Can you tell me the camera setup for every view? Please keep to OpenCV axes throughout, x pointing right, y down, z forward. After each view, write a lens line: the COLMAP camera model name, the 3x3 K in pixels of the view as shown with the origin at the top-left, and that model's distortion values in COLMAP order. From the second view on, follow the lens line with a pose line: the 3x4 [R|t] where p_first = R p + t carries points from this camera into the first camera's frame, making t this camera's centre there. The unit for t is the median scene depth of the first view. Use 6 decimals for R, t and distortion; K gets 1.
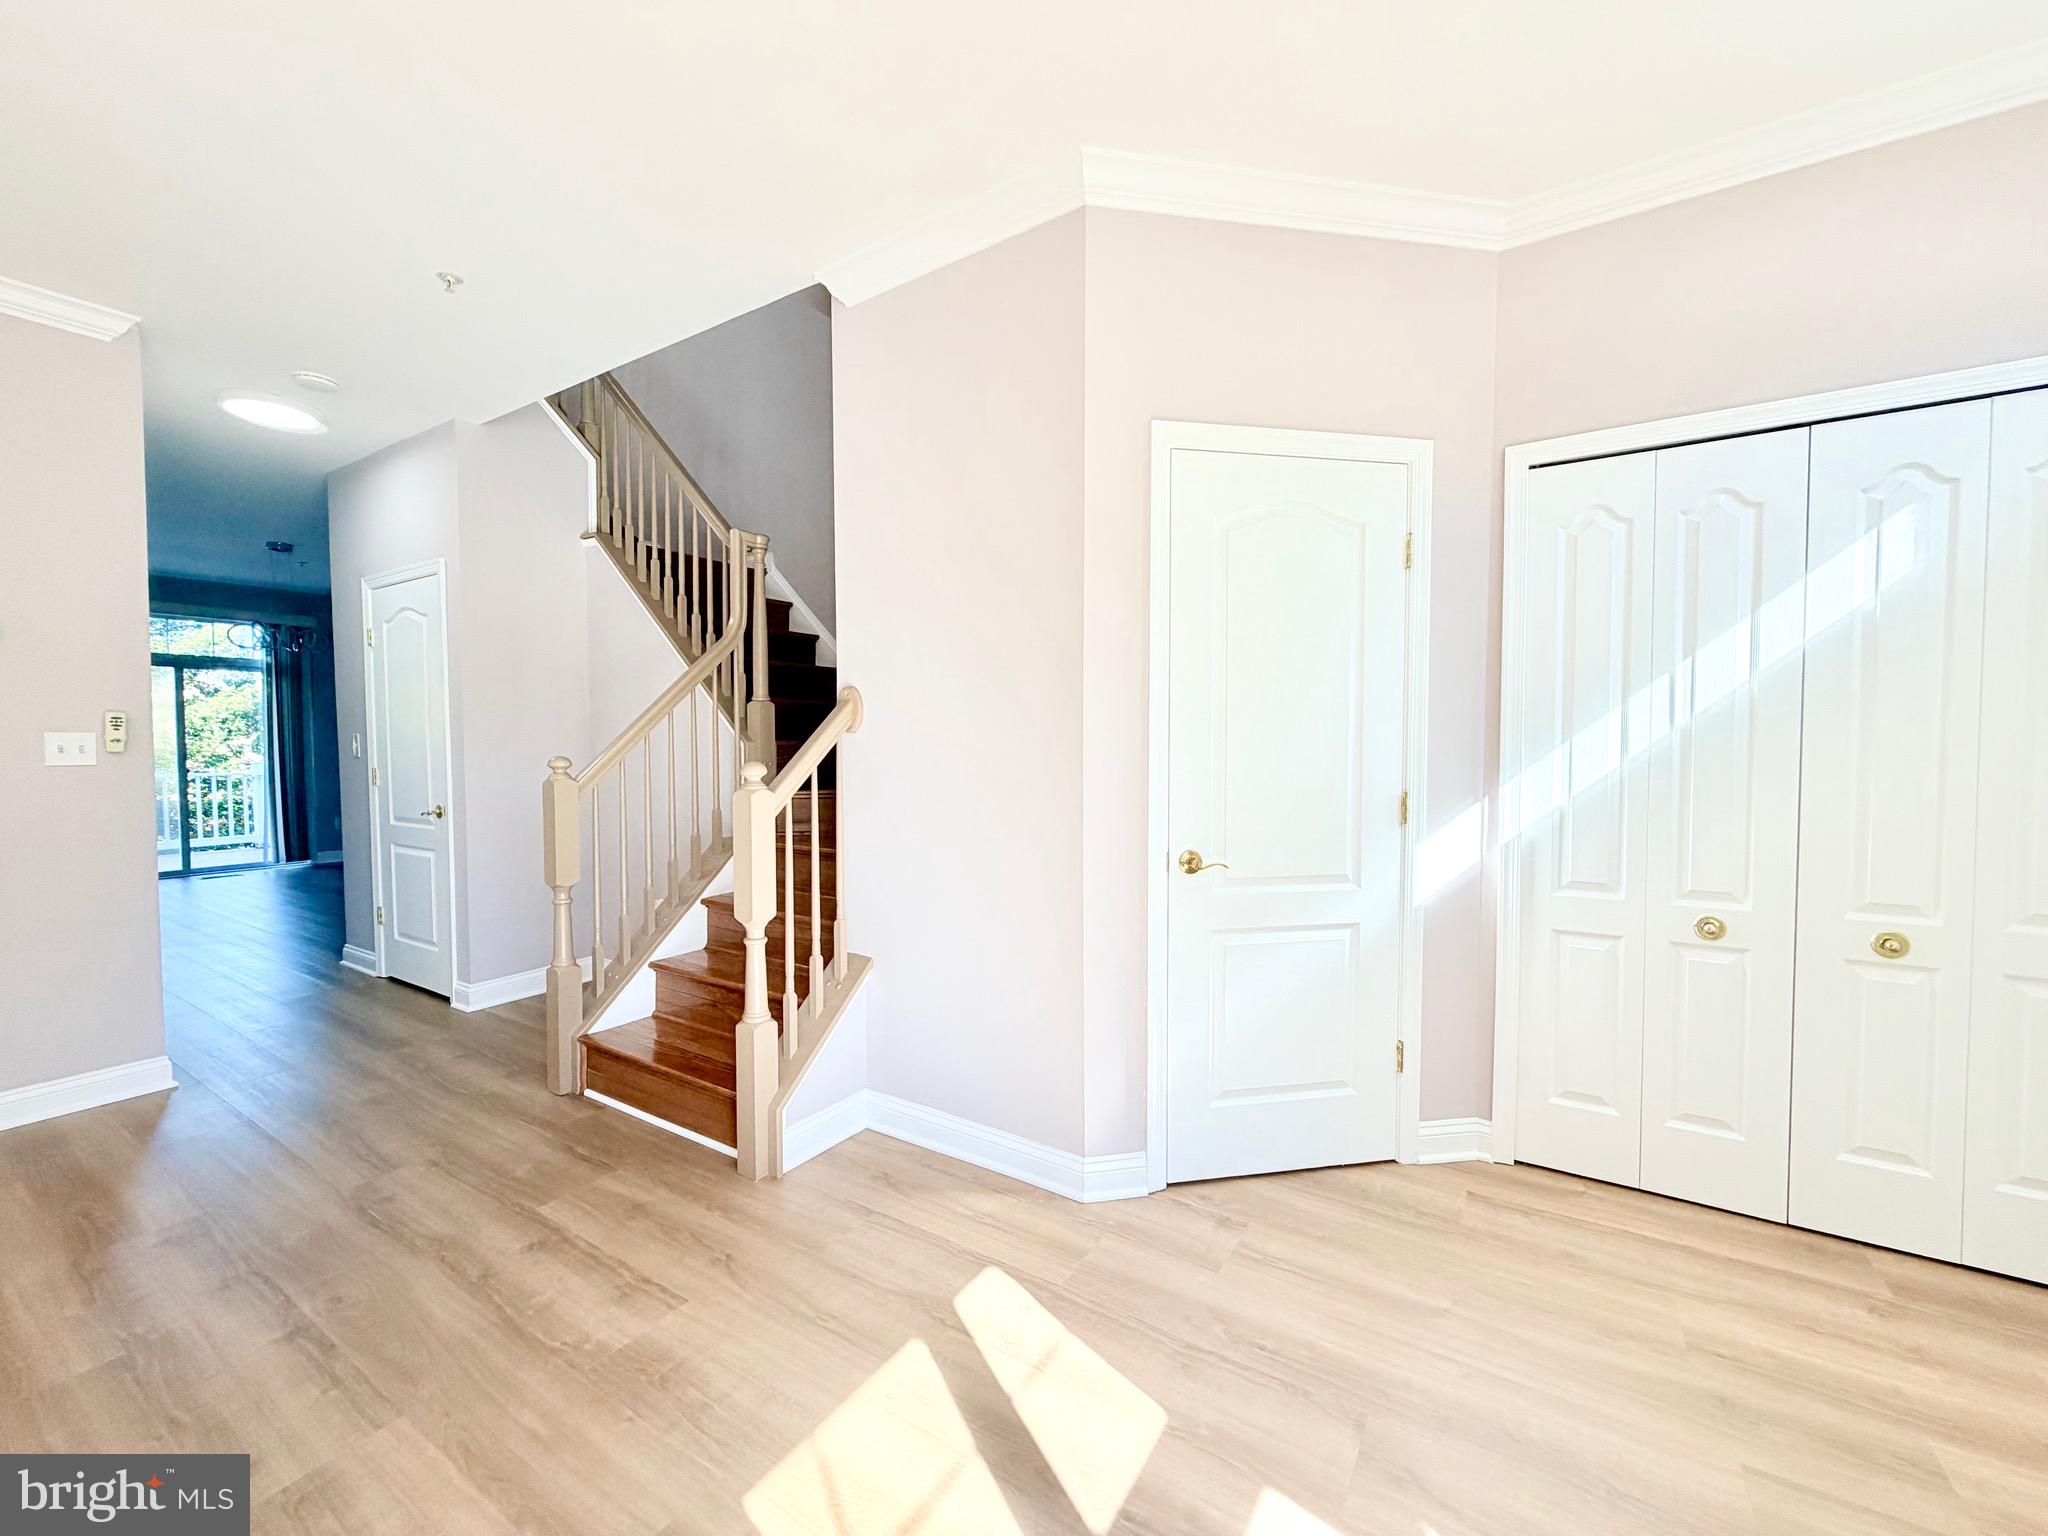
lens RADIAL K [[815.2, 0, 1022.6], [0, 815.2, 772.2], [0, 0, 1]] dist [-0.000716, 0.000743]
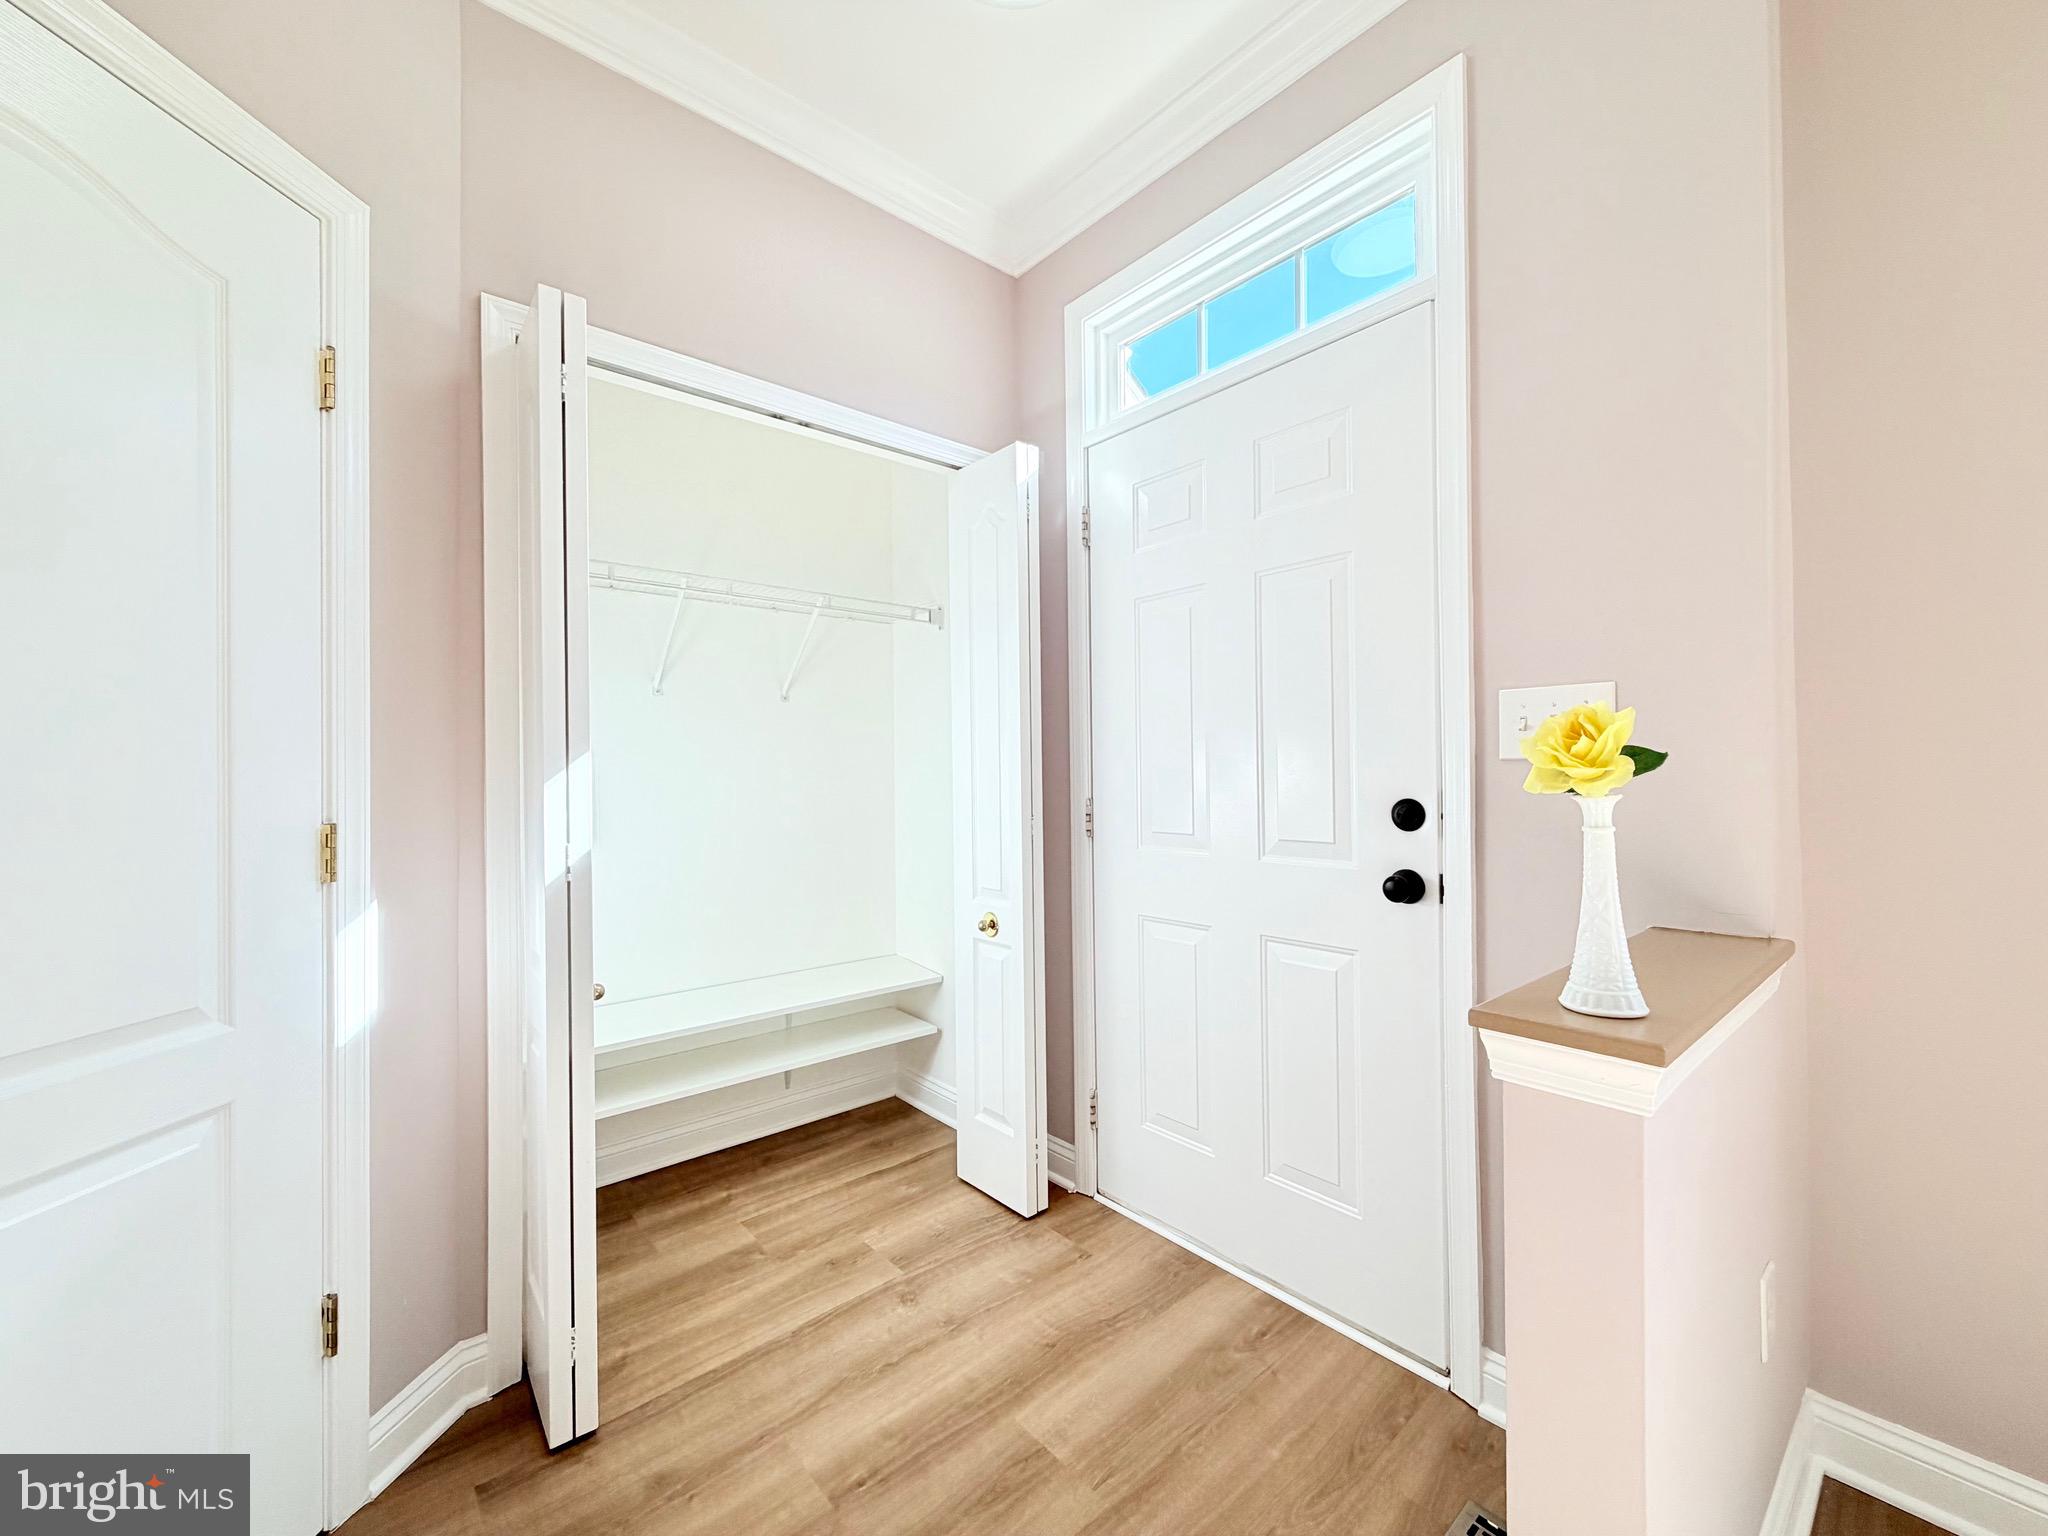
lens RADIAL K [[815.2, 0, 1037.7], [0, 815.2, 767.1], [0, 0, 1]] dist [-0.000716, 0.000743]
pose [[0.288187, 0.007083, 0.957548, 0.091416], [0.046481, 0.998690, -0.021377, 0.022494], [-0.956445, 0.050669, 0.287480, 0.404972]]
